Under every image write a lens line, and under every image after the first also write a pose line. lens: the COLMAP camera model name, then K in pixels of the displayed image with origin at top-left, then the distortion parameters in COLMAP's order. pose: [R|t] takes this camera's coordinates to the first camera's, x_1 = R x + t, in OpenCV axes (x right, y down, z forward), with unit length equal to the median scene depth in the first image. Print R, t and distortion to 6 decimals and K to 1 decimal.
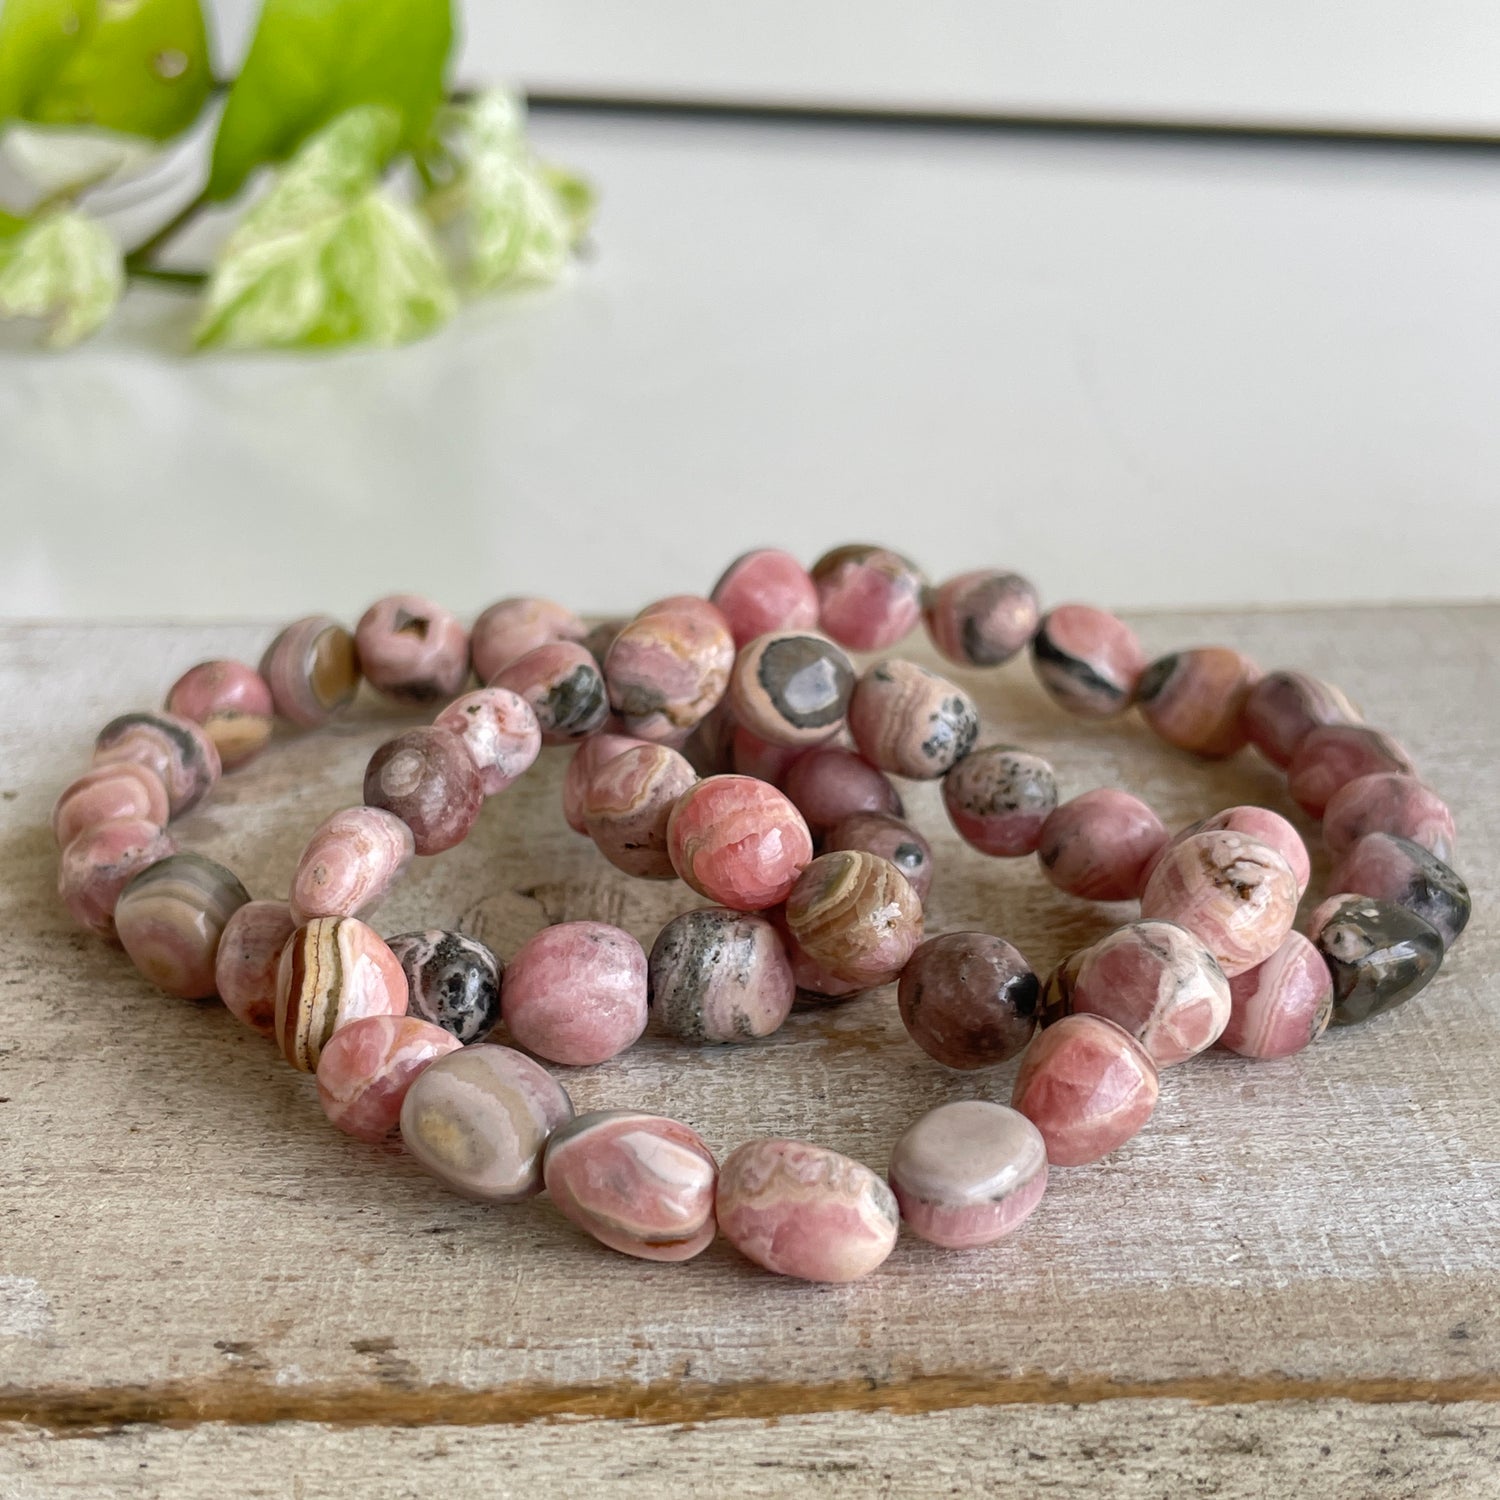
lens RADIAL K [[2198.8, 0, 750.0], [0, 2198.8, 750.0], [0, 0, 1]] dist [0.140965, -0.437764]
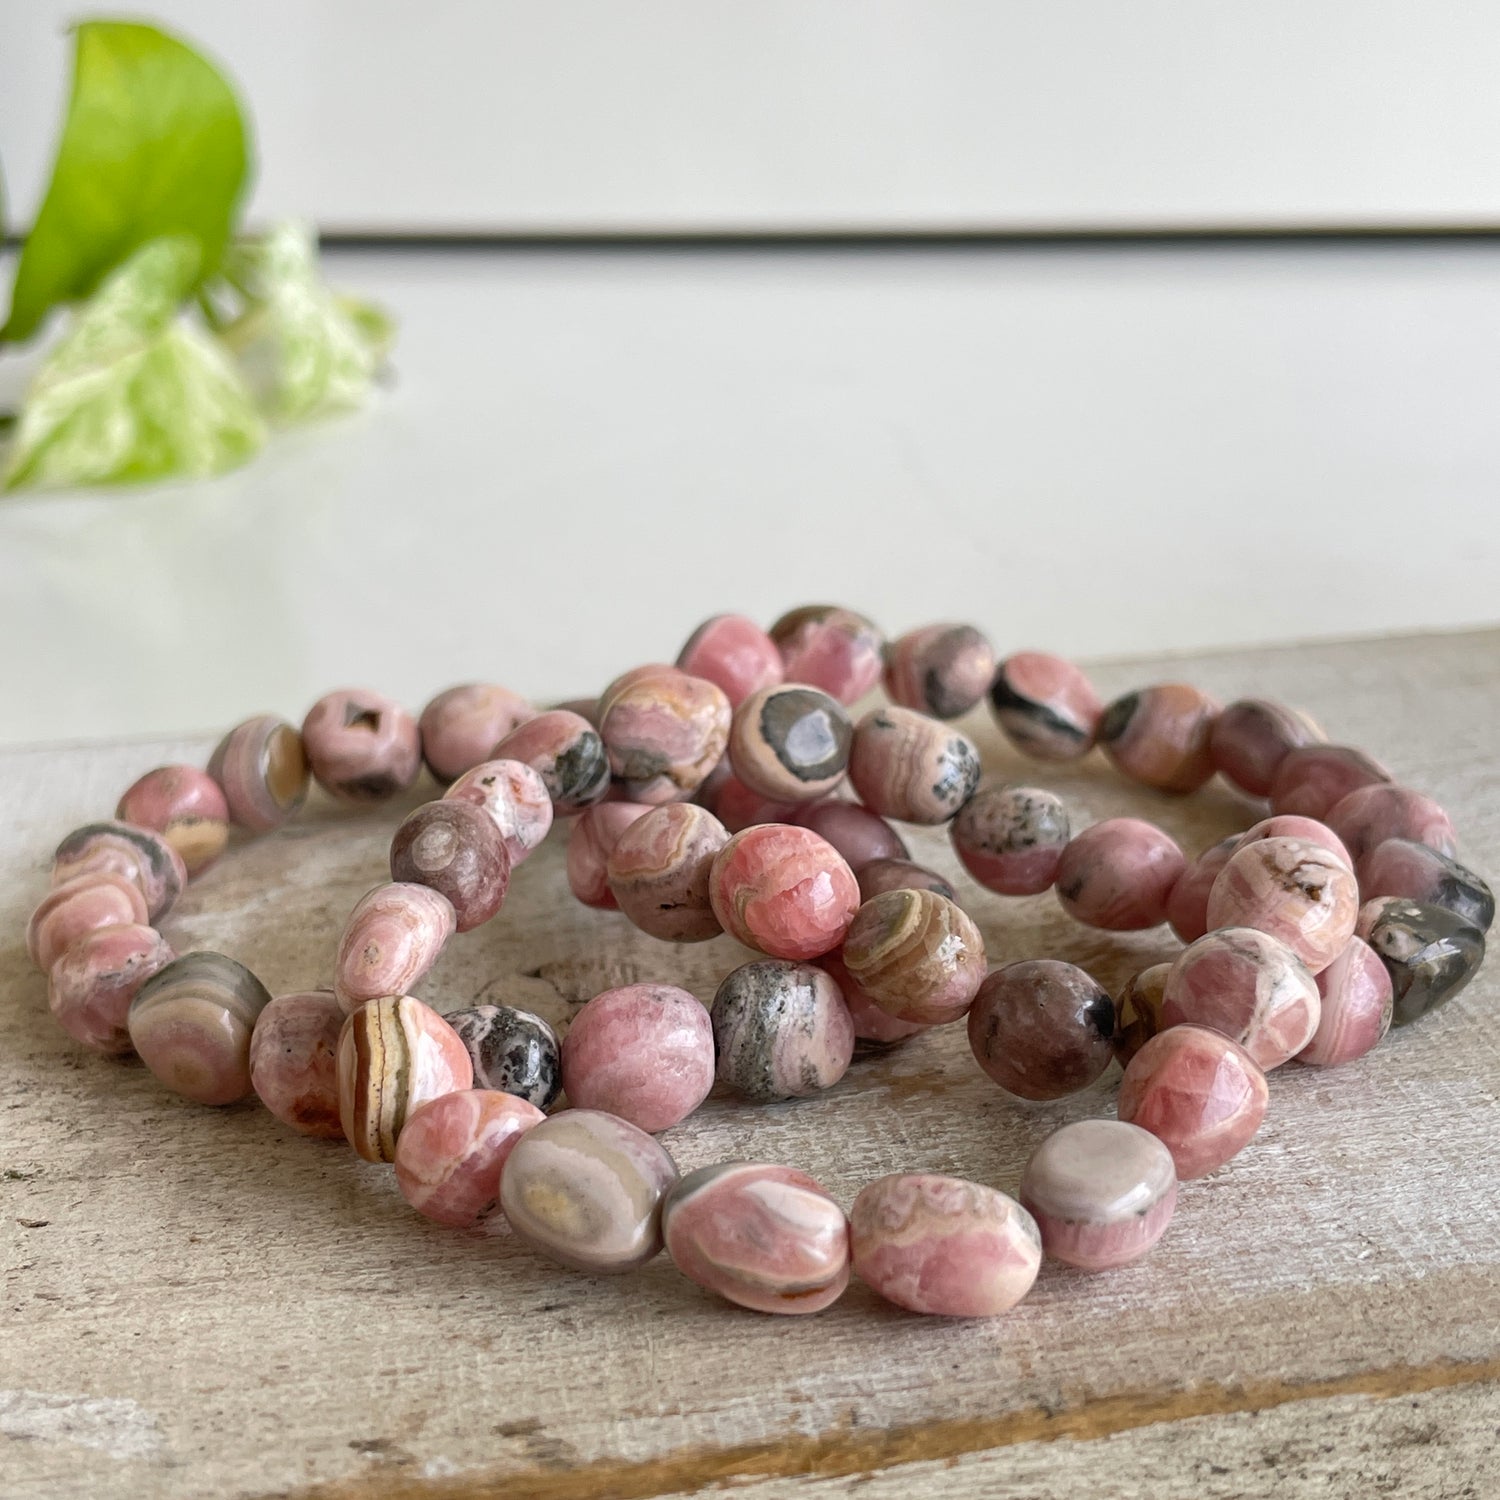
lens RADIAL K [[2198.8, 0, 750.0], [0, 2198.8, 750.0], [0, 0, 1]] dist [0.140965, -0.437764]
pose [[0.991668, -0.071389, 0.107232, -0.128538], [0.077537, 0.995510, -0.054295, 0.033292], [-0.102874, 0.062157, 0.992750, 0.027350]]
